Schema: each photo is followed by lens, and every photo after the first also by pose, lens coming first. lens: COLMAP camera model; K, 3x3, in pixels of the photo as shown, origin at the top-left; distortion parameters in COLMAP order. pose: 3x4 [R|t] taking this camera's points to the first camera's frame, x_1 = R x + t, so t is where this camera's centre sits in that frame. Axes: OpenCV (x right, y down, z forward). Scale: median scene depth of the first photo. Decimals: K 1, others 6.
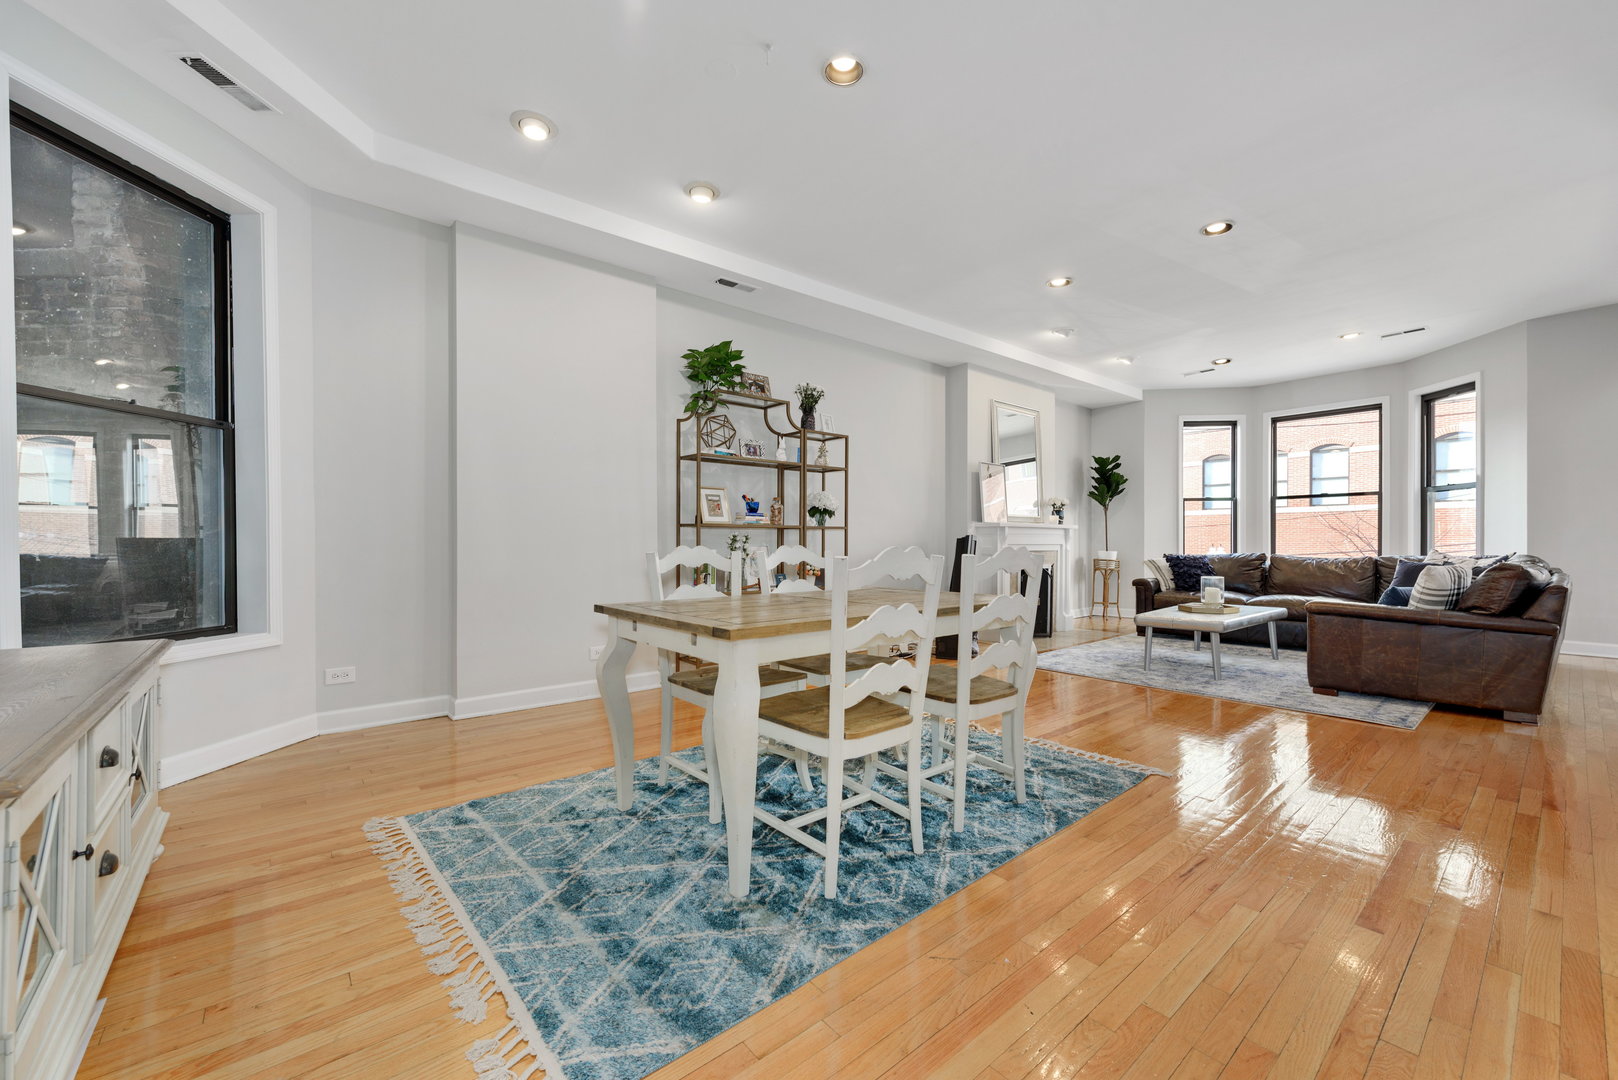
lens RADIAL K [[628.9, 0, 792.7], [0, 628.9, 543.6], [0, 0, 1]] dist [0.001392, -0.000126]
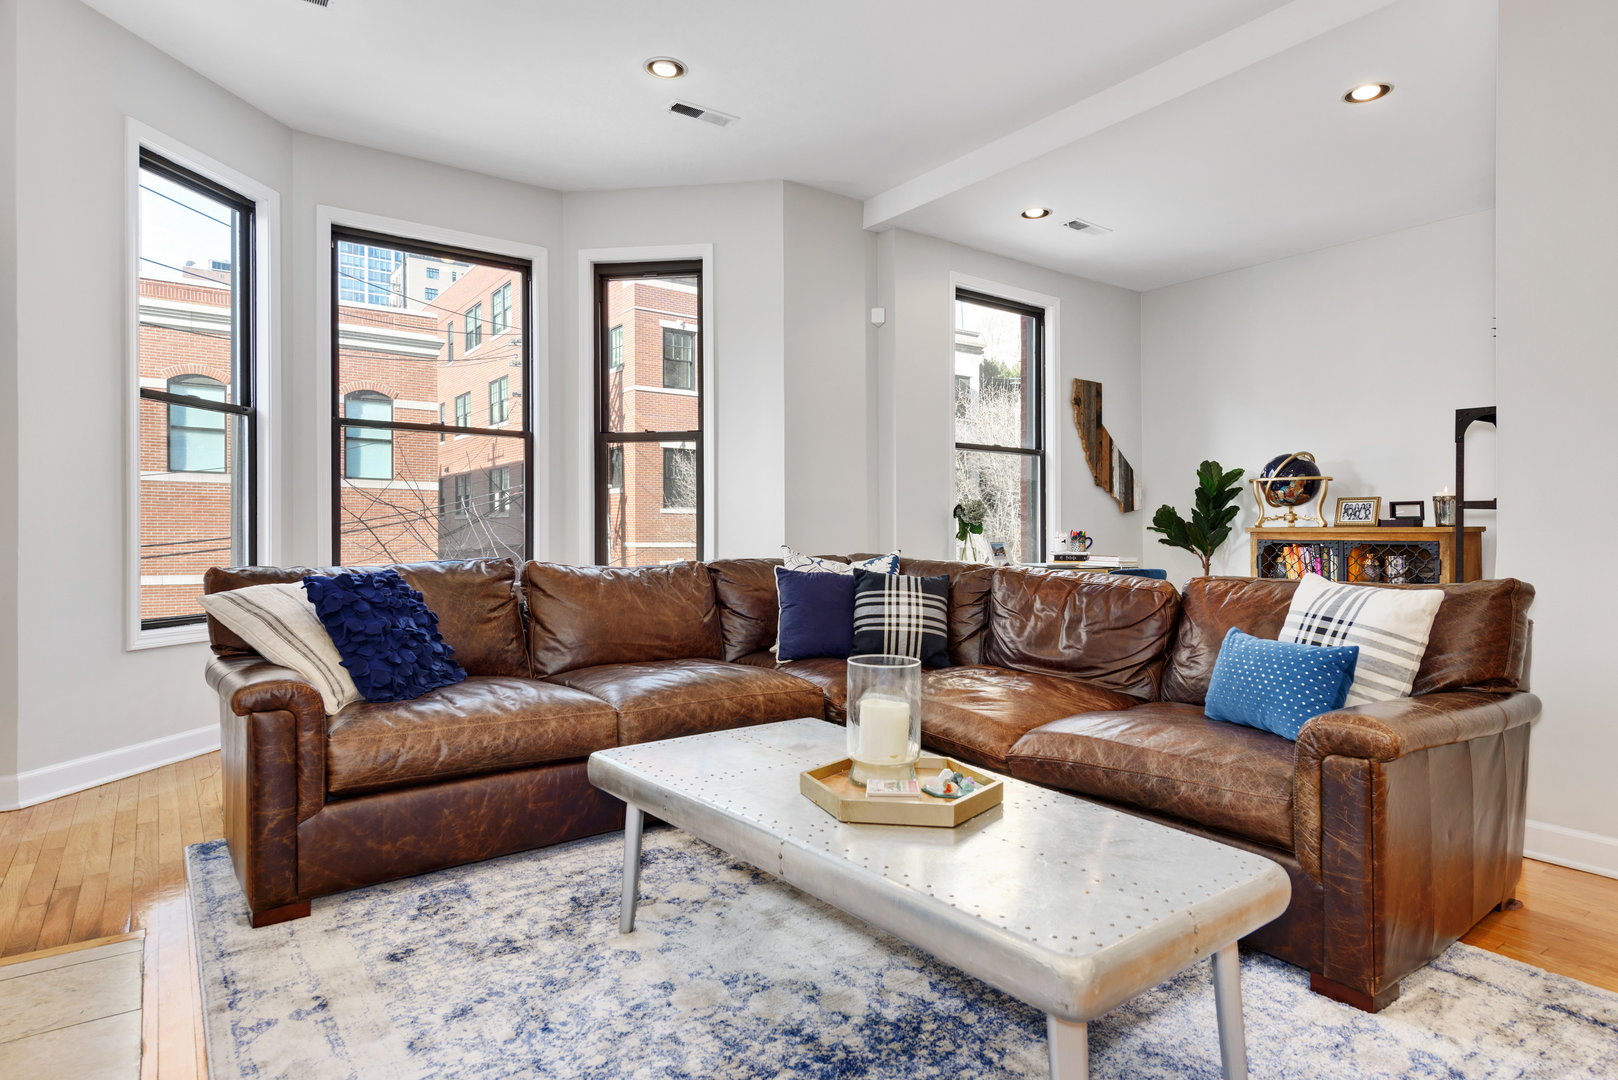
lens RADIAL K [[903.8, 0, 803.7], [0, 903.8, 525.5], [0, 0, 1]] dist [0.014178, -0.000774]
pose [[0.046949, 0.012397, 0.998820, 0.230030], [-0.006019, 0.999908, -0.012128, 0.001412], [-0.998879, -0.005442, 0.047019, 0.807515]]
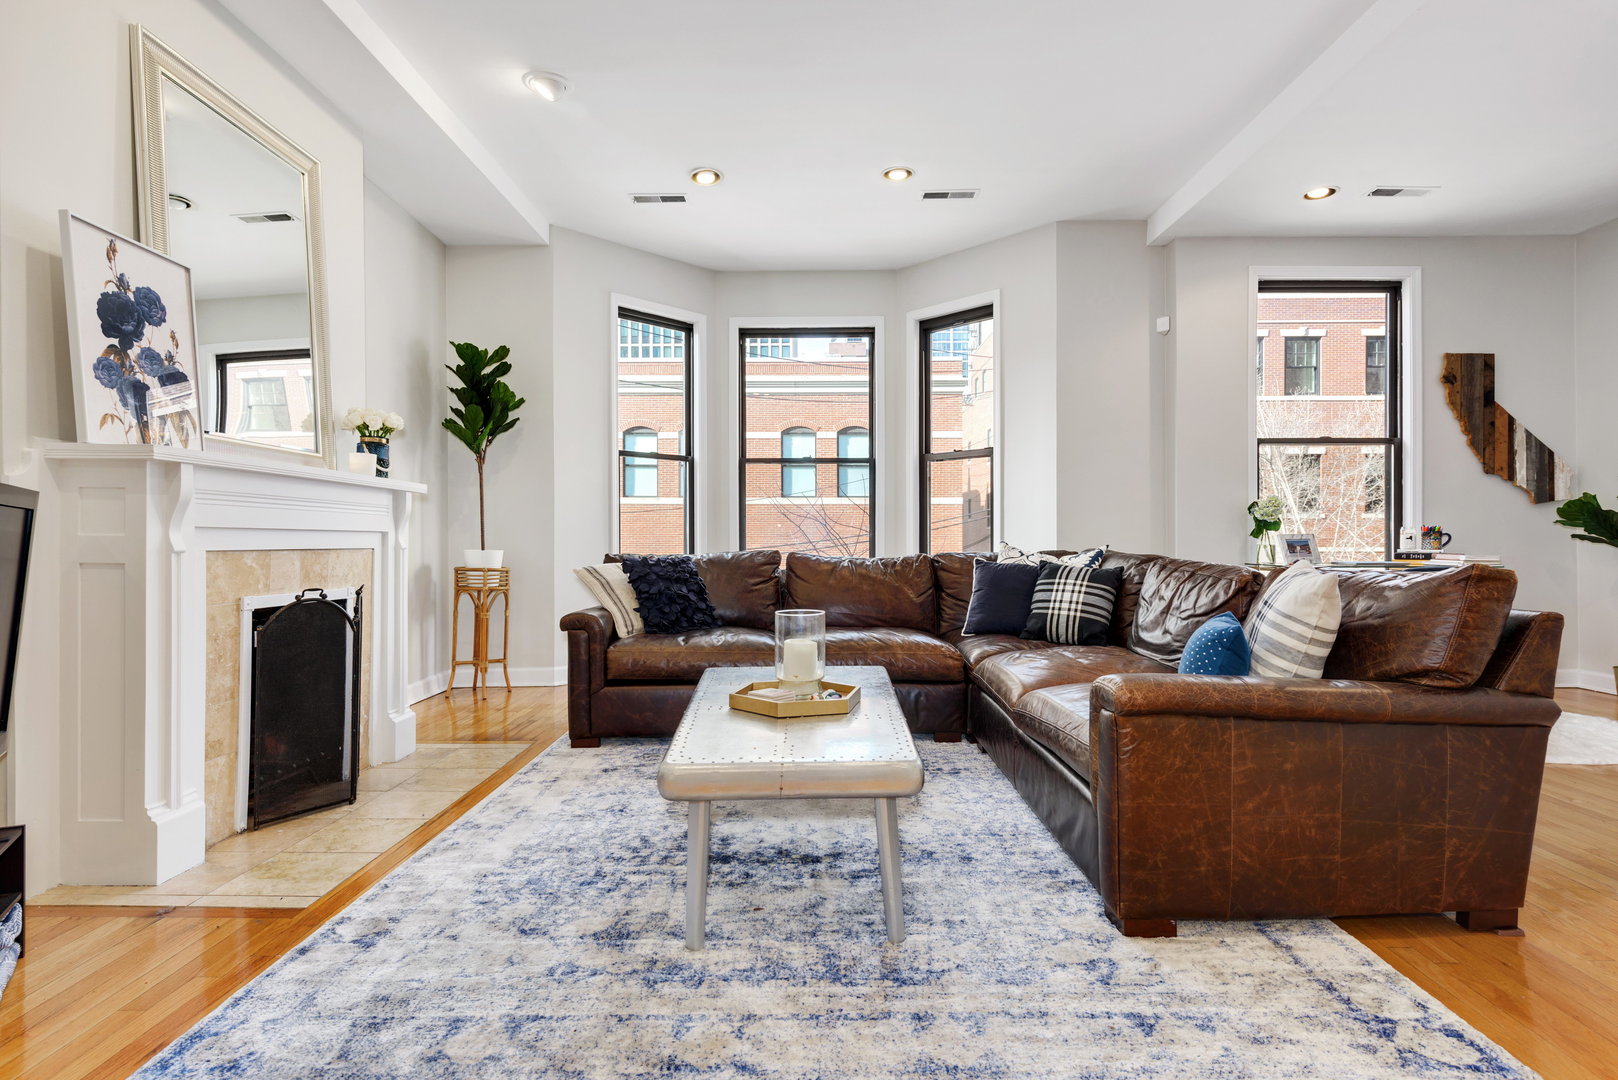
lens RADIAL K [[827.8, 0, 809.0], [0, 827.8, 540.0], [0, 0, 1]] dist [0.011075, -0.001164]
pose [[0.629789, 0.002237, 0.776763, 0.222511], [0.000598, 0.999994, -0.003365, 0.008682], [-0.776766, 0.002584, 0.629784, 0.540948]]
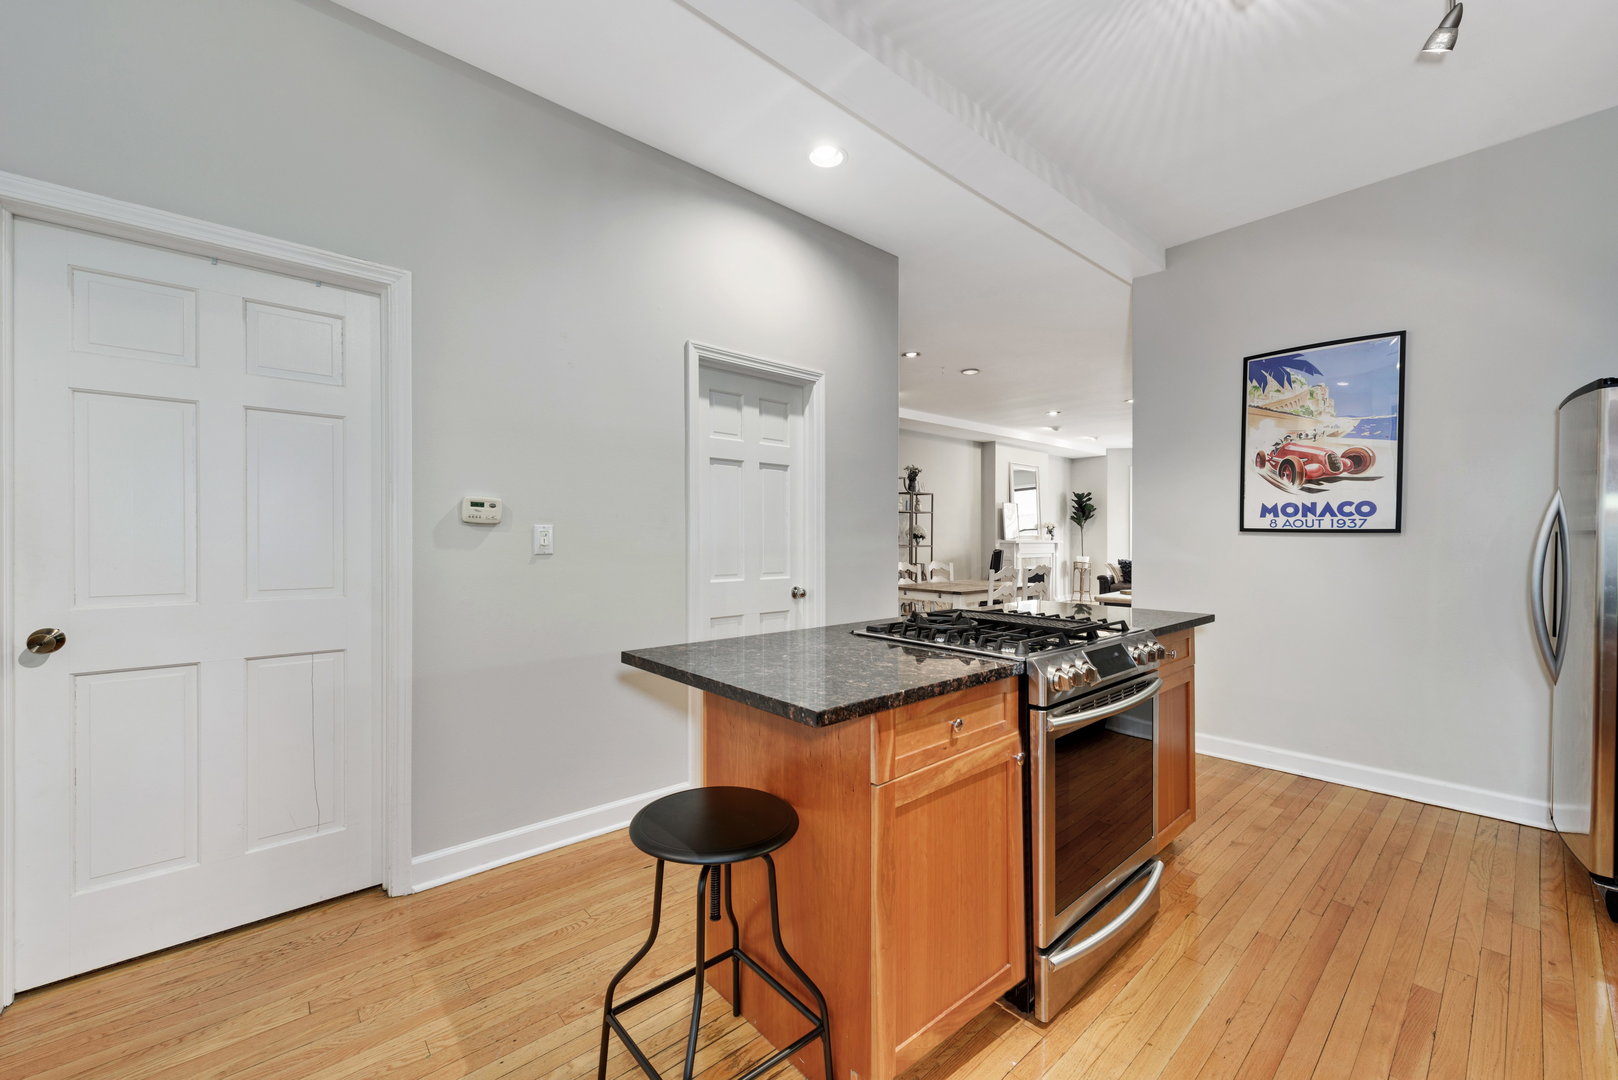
lens RADIAL K [[628.9, 0, 792.7], [0, 628.9, 543.6], [0, 0, 1]] dist [0.001392, -0.000126]
pose [[0.999755, 0.002487, 0.022002, -0.276364], [-0.002680, 0.999958, 0.008726, -0.037515], [-0.021980, -0.008783, 0.999720, -0.597806]]
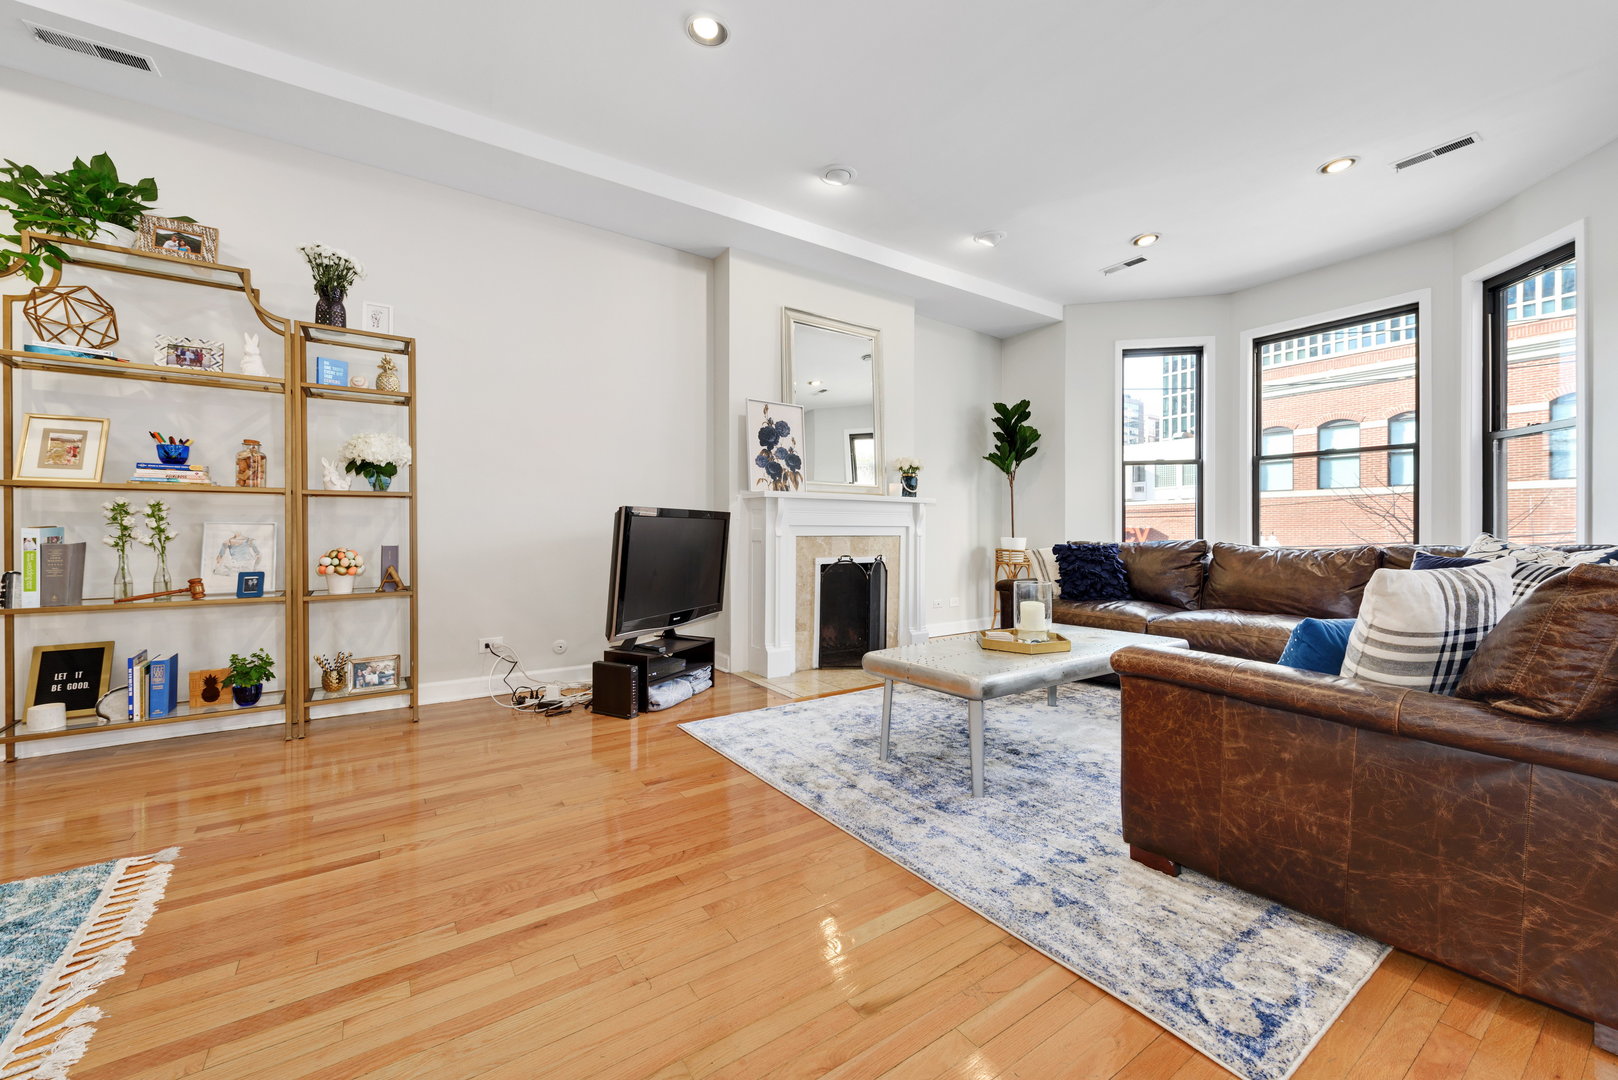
lens RADIAL K [[636.4, 0, 803.3], [0, 636.4, 529.8], [0, 0, 1]] dist [0.002907, -0.000136]
pose [[0.996909, 0.001824, -0.078538, 0.408765], [-0.002145, 0.999990, -0.003996, 0.008364], [0.078530, 0.004152, 0.996903, 0.348710]]
